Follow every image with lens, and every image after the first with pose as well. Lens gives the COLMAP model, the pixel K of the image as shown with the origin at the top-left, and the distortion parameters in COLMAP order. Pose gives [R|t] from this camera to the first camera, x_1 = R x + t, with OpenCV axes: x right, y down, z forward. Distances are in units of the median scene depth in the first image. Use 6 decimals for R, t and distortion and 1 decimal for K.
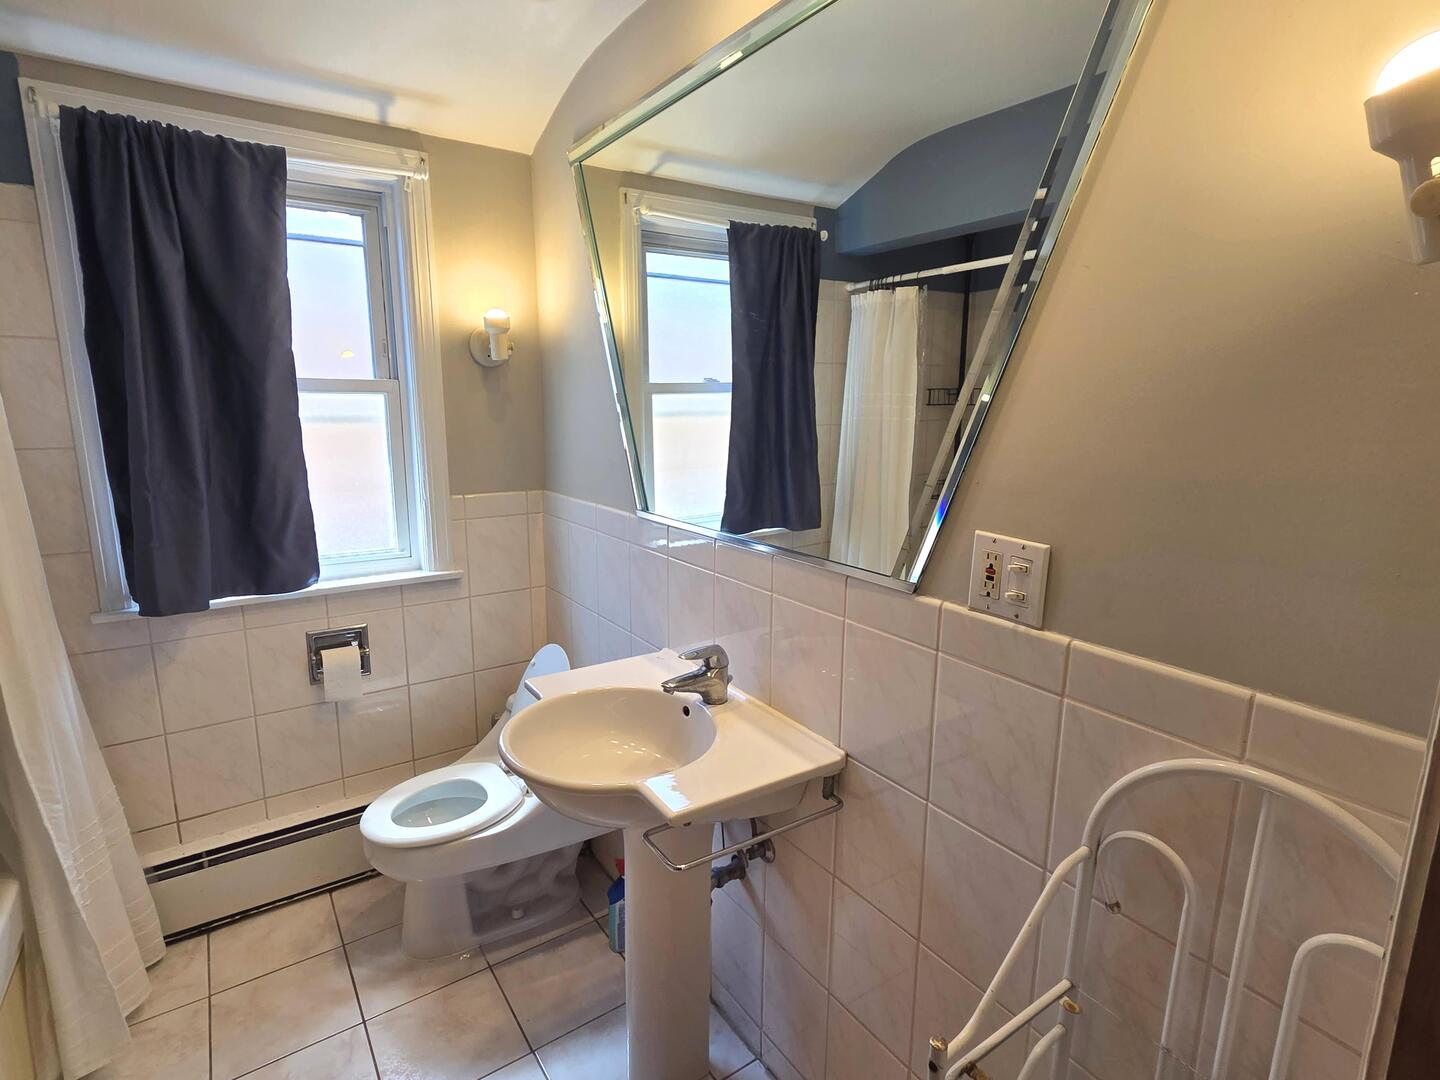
lens RADIAL K [[735.5, 0, 715.9], [0, 735.5, 543.6], [0, 0, 1]] dist [0.005588, 0.000248]
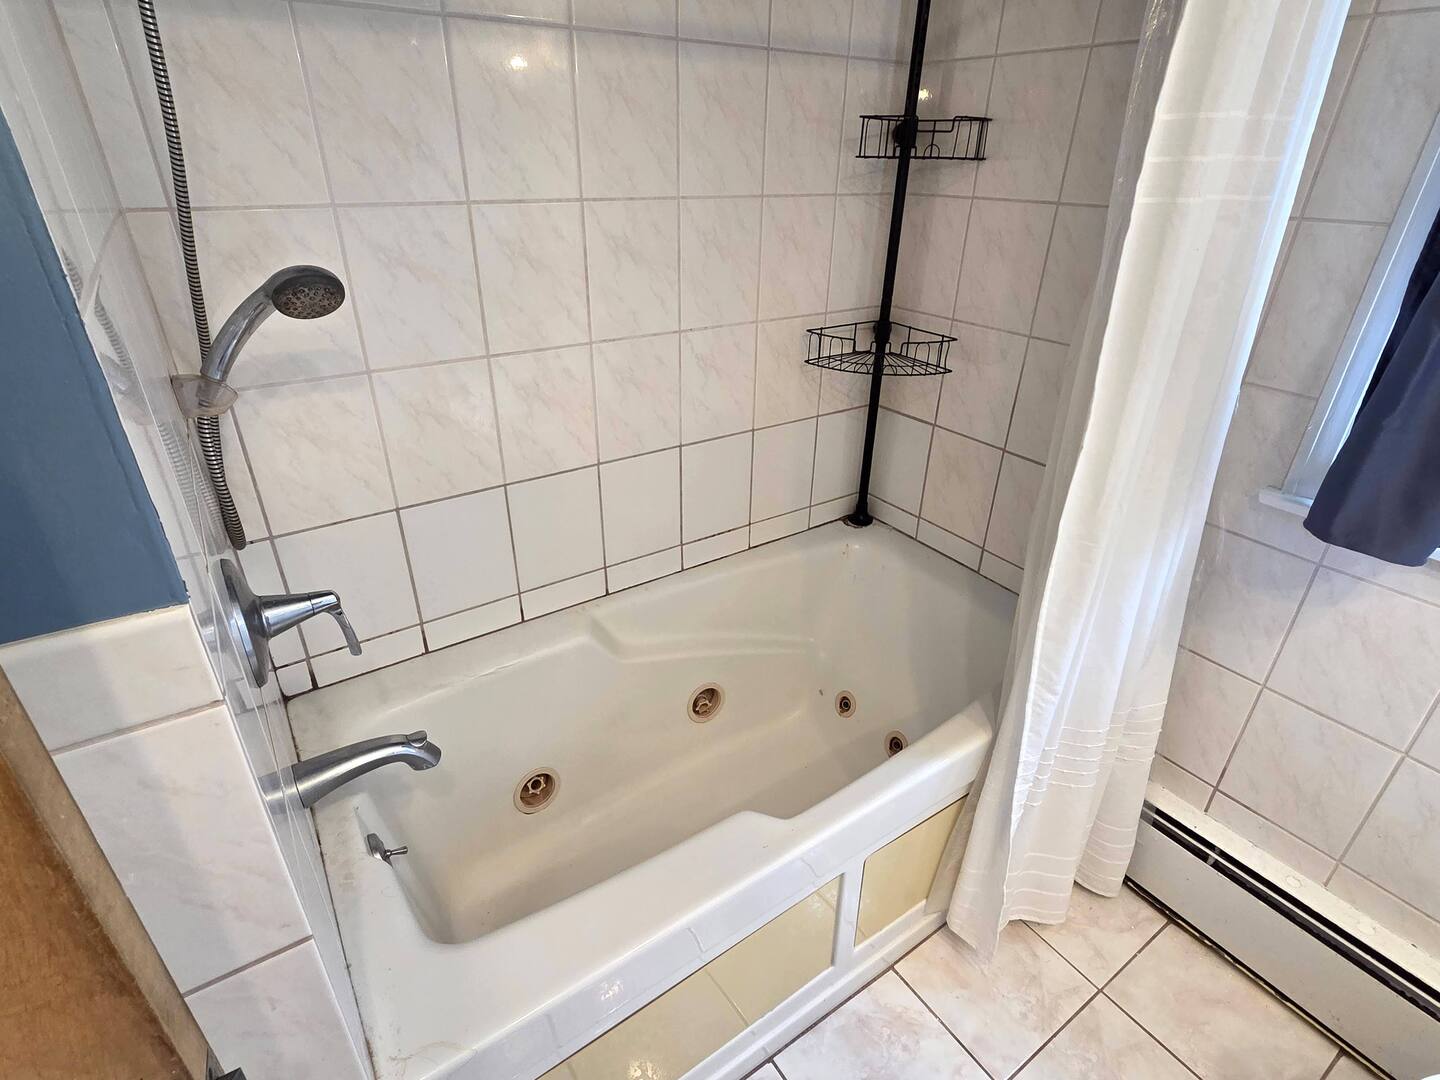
lens RADIAL K [[735.5, 0, 714.2], [0, 735.5, 540.0], [0, 0, 1]] dist [0.005588, 0.000248]
pose [[-0.011553, 0.465415, -0.885017, -0.221948], [-0.207626, 0.864670, 0.457425, -0.066778], [0.978140, 0.189037, 0.086642, 0.460125]]
